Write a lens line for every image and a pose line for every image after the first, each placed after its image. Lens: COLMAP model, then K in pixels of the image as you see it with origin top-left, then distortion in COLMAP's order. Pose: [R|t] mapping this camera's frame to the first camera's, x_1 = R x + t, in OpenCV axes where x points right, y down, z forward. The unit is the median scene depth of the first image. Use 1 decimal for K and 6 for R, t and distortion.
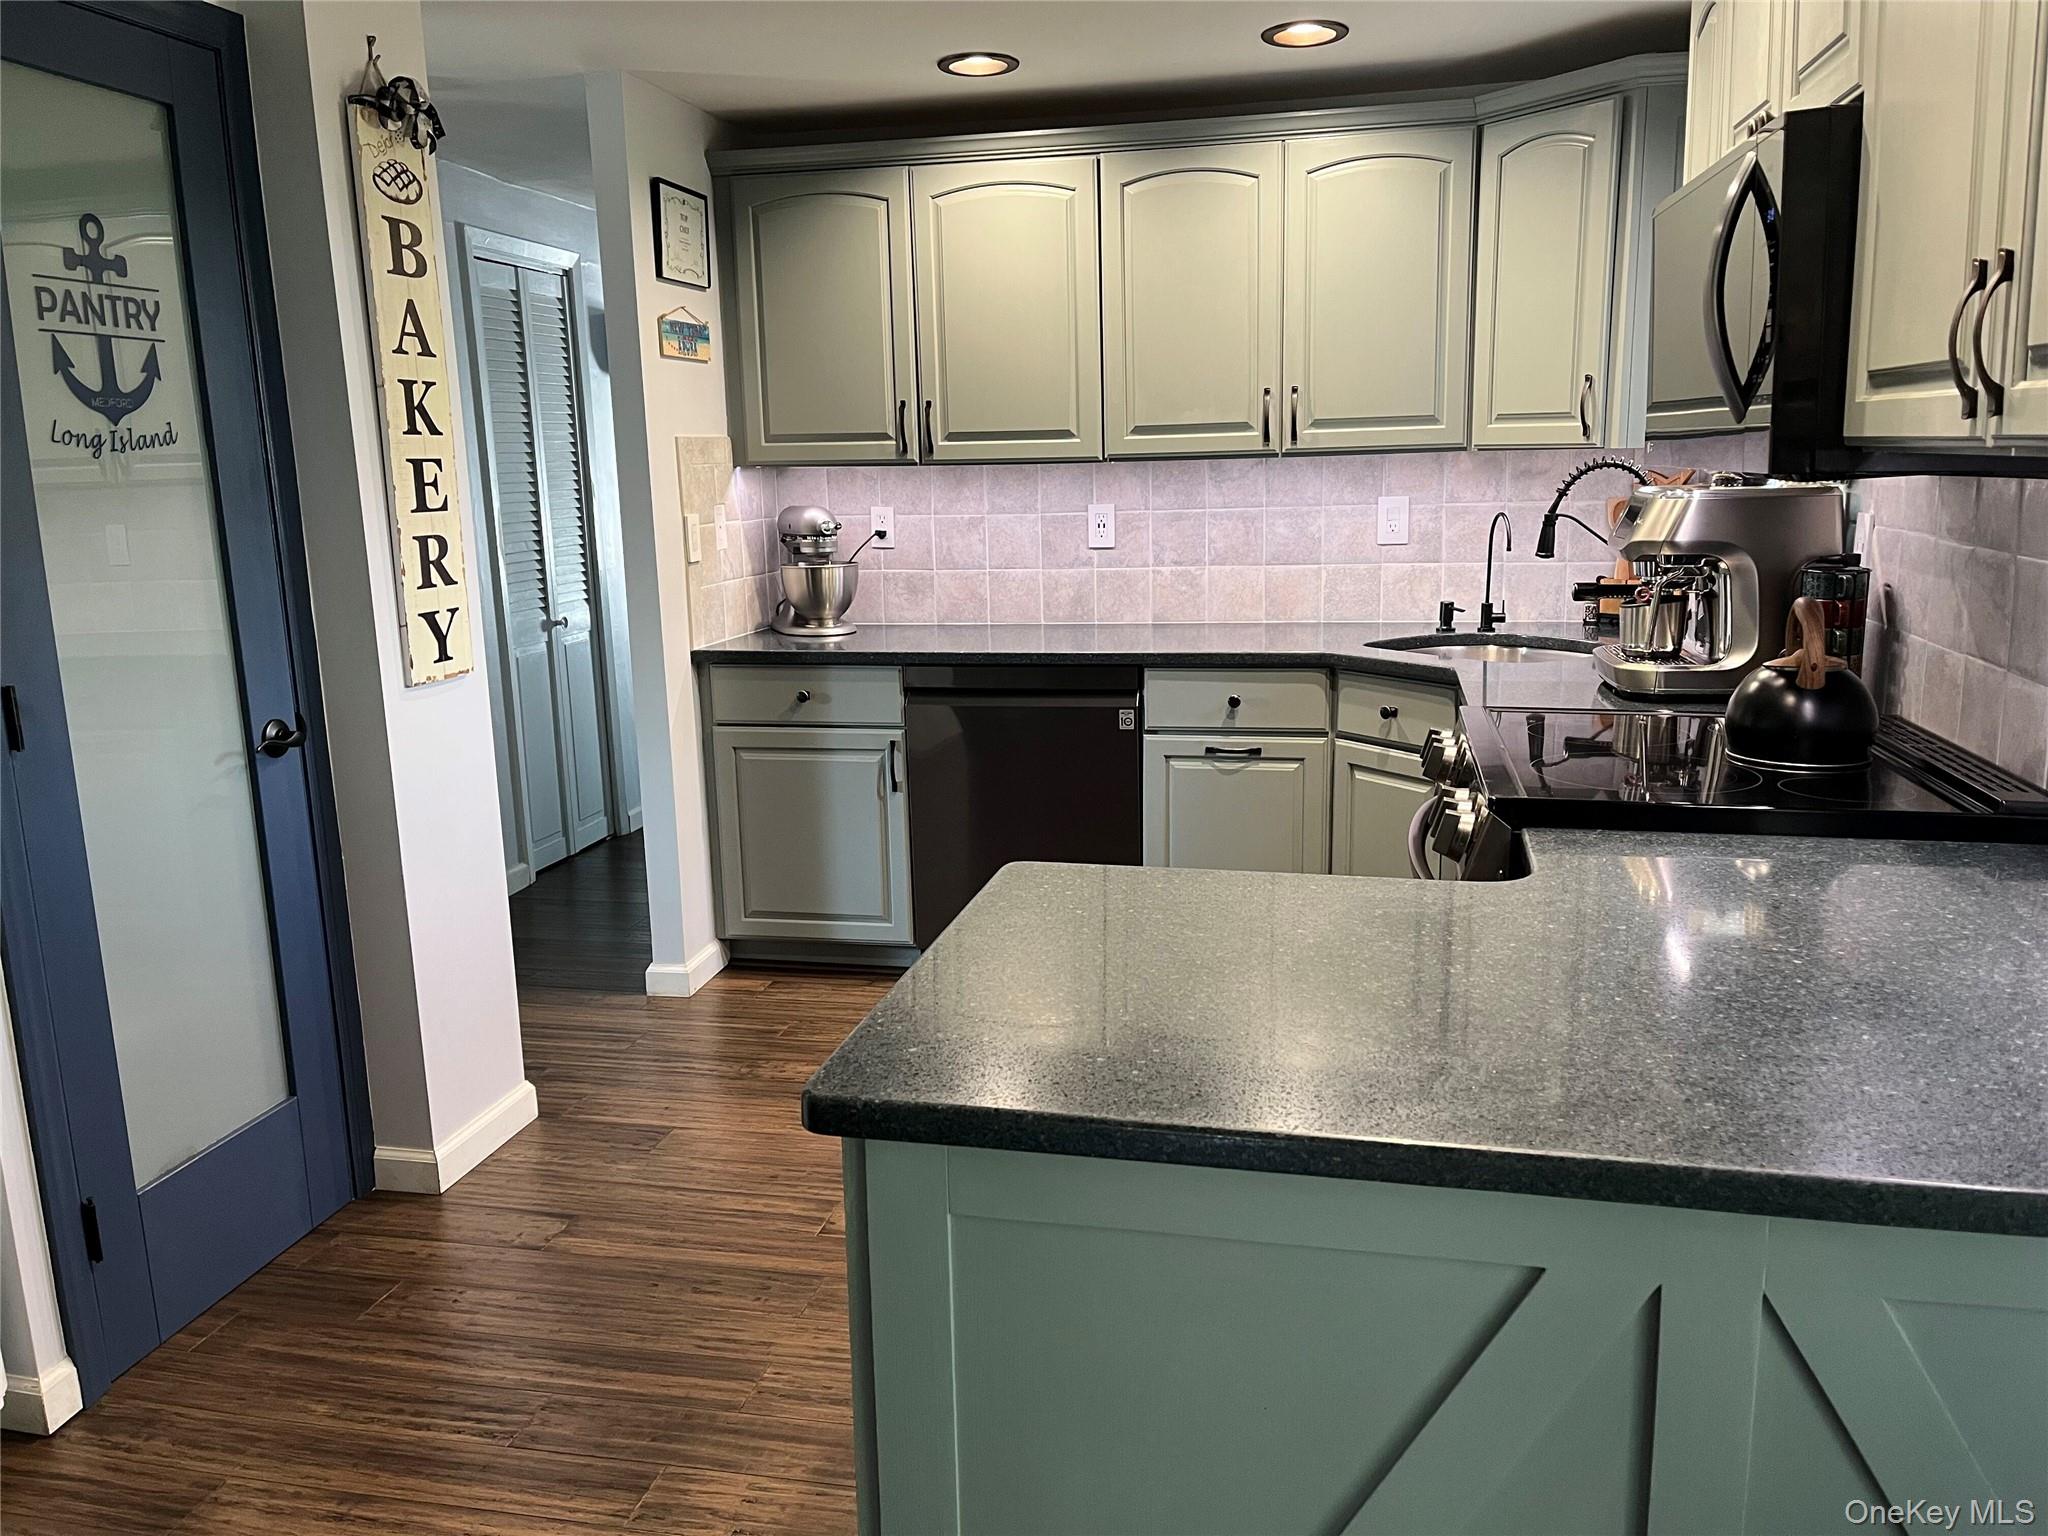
lens RADIAL K [[1580.8, 0, 1034.3], [0, 1580.8, 771.1], [0, 0, 1]] dist [0.053757, -0.062216]
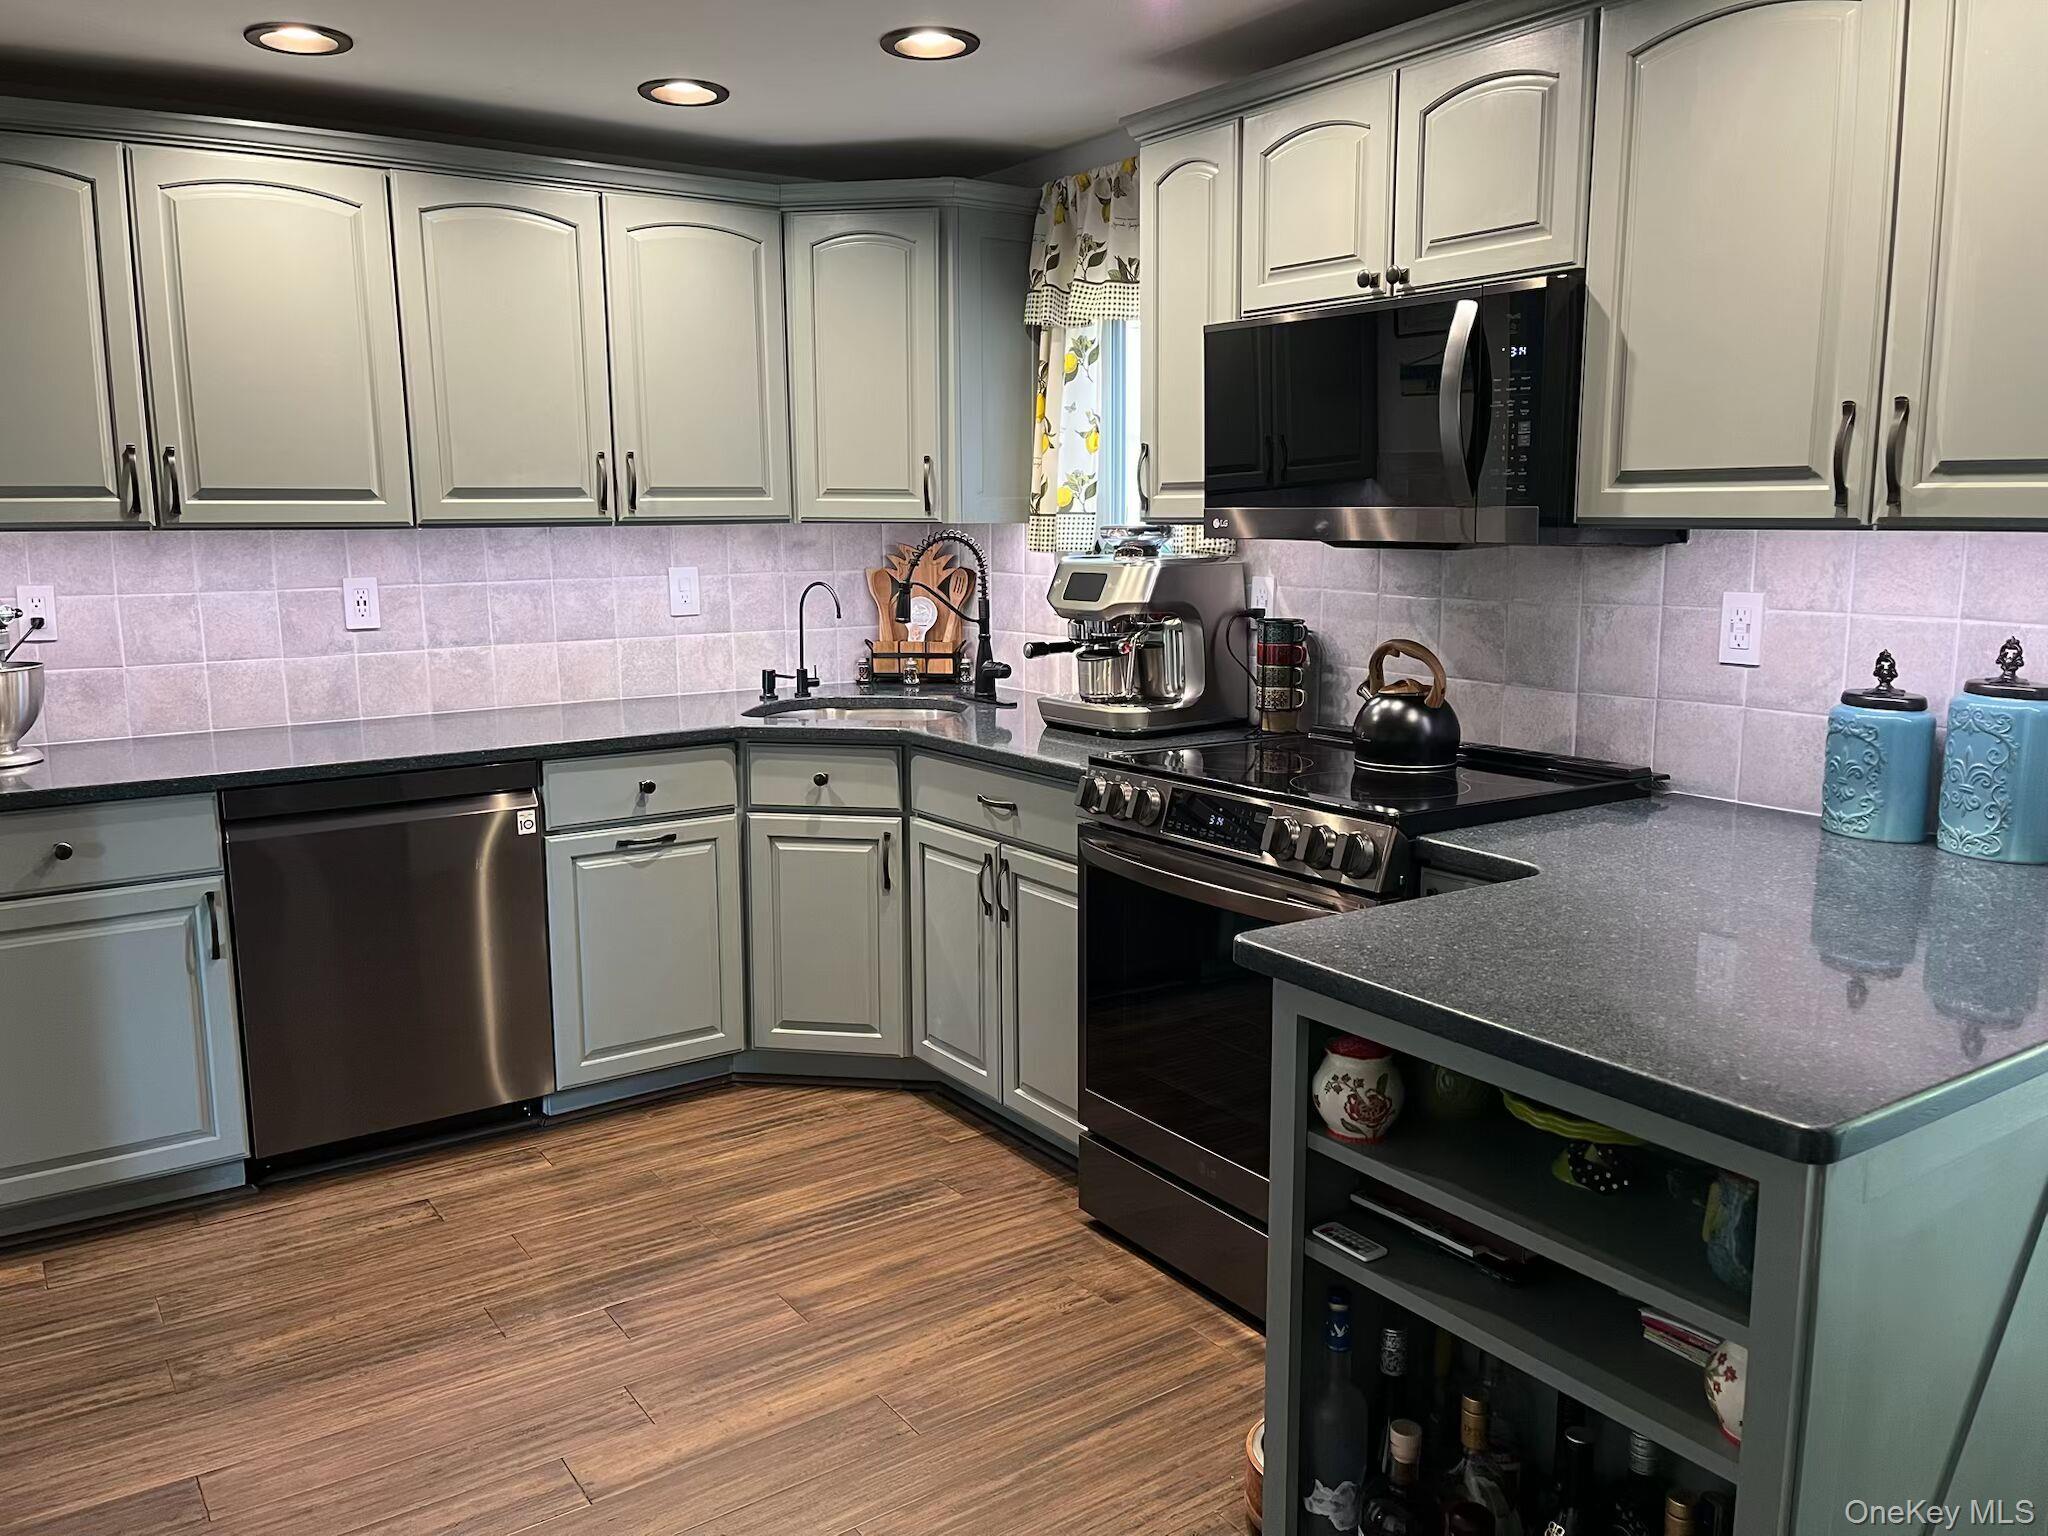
lens RADIAL K [[1580.8, 0, 1040.9], [0, 1580.8, 767.6], [0, 0, 1]] dist [0.053757, -0.062216]
pose [[0.674341, -0.101226, 0.731449, -0.370835], [0.135307, 0.990727, 0.012365, -0.033396], [-0.725917, 0.090632, 0.681784, 0.187721]]
